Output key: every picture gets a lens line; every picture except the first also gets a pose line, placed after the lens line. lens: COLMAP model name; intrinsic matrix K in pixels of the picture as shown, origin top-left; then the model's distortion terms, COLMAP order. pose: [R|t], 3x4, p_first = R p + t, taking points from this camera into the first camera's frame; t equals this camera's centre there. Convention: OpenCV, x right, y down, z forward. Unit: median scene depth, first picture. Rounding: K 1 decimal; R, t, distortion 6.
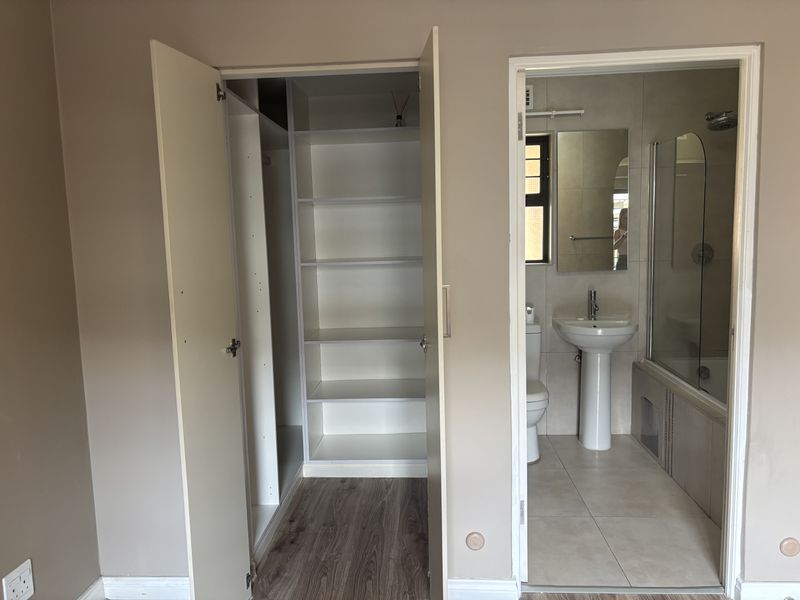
lens RADIAL K [[603.7, 0, 399.7], [0, 603.7, 298.6], [0, 0, 1]] dist [0.013876, -0.000432]
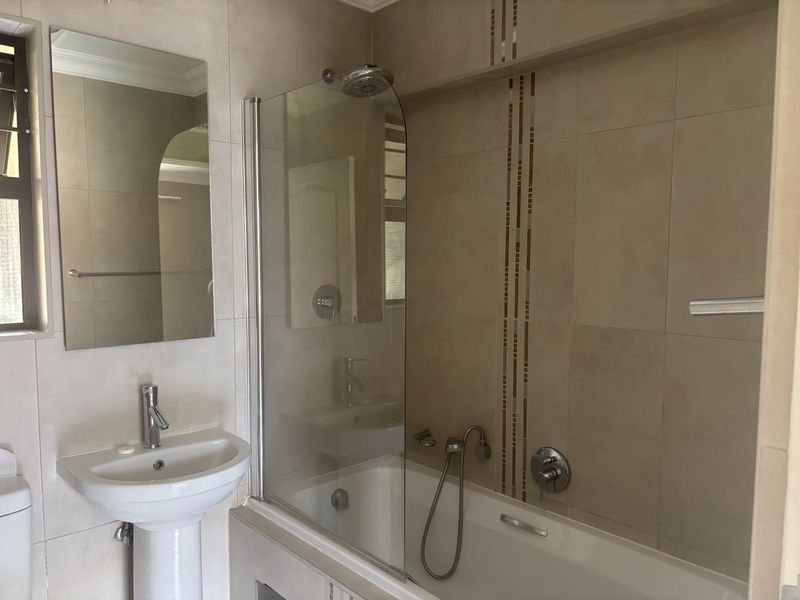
lens RADIAL K [[603.7, 0, 398.7], [0, 603.7, 298.9], [0, 0, 1]] dist [0.013876, -0.000432]
pose [[0.689374, -0.022115, 0.724068, 0.109750], [0.063455, 0.997535, -0.029946, -0.053253], [-0.721621, 0.066590, 0.689078, 0.519219]]
